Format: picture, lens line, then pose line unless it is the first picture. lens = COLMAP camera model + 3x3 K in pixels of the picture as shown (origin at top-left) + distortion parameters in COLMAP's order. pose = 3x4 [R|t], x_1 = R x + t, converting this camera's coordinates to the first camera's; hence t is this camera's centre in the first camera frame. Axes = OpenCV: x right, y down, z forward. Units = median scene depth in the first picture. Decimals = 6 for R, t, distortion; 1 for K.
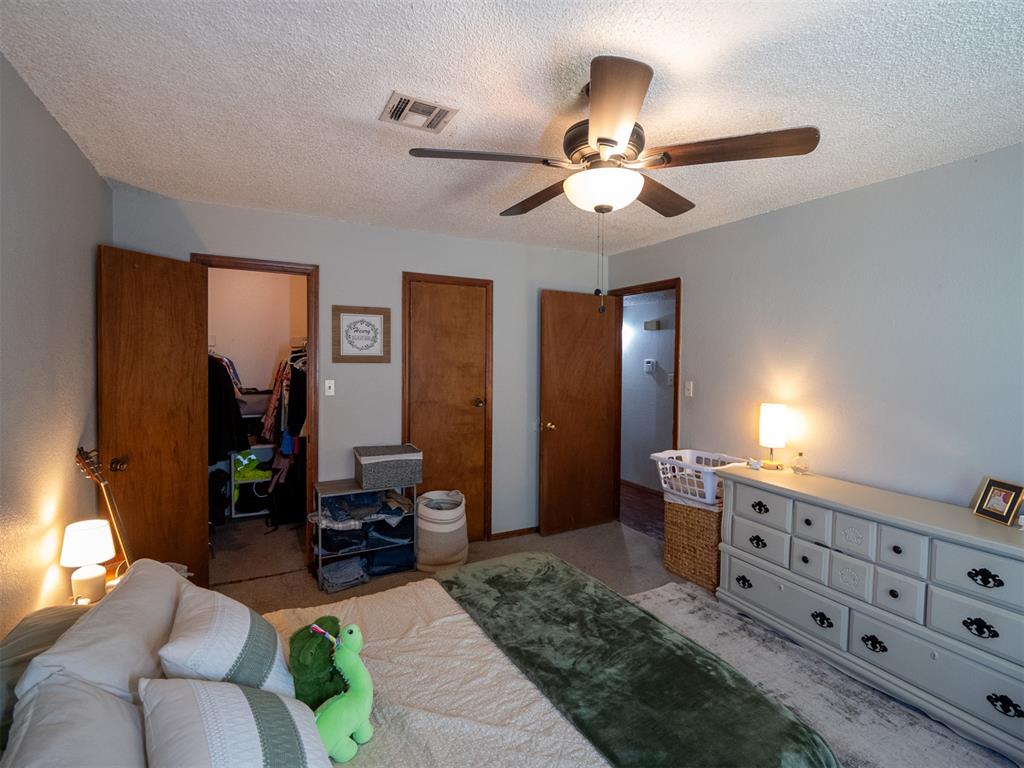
lens RADIAL K [[511.4, 0, 519.1], [0, 511.4, 385.7], [0, 0, 1]] dist [-0.003127, -0.000583]
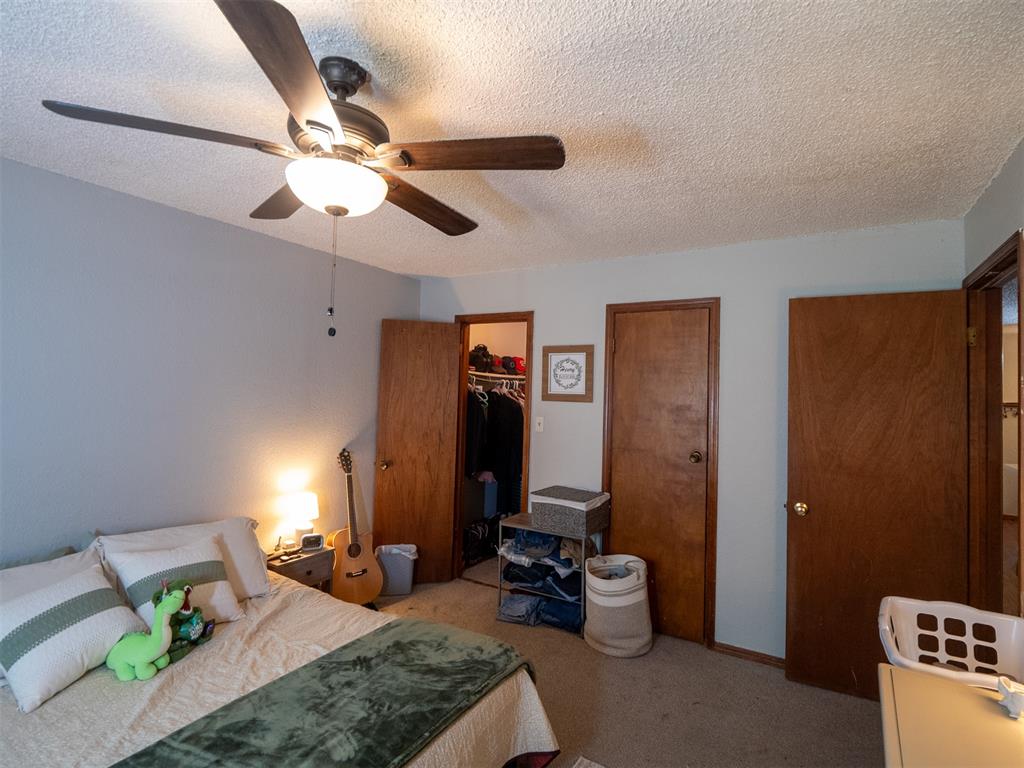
lens RADIAL K [[511.4, 0, 516.1], [0, 511.4, 379.1], [0, 0, 1]] dist [-0.003127, -0.000583]
pose [[0.505943, -0.015816, -0.862422, 0.494202], [-0.065759, 0.996215, -0.056848, -0.025010], [0.860057, 0.085474, 0.502987, 0.408023]]
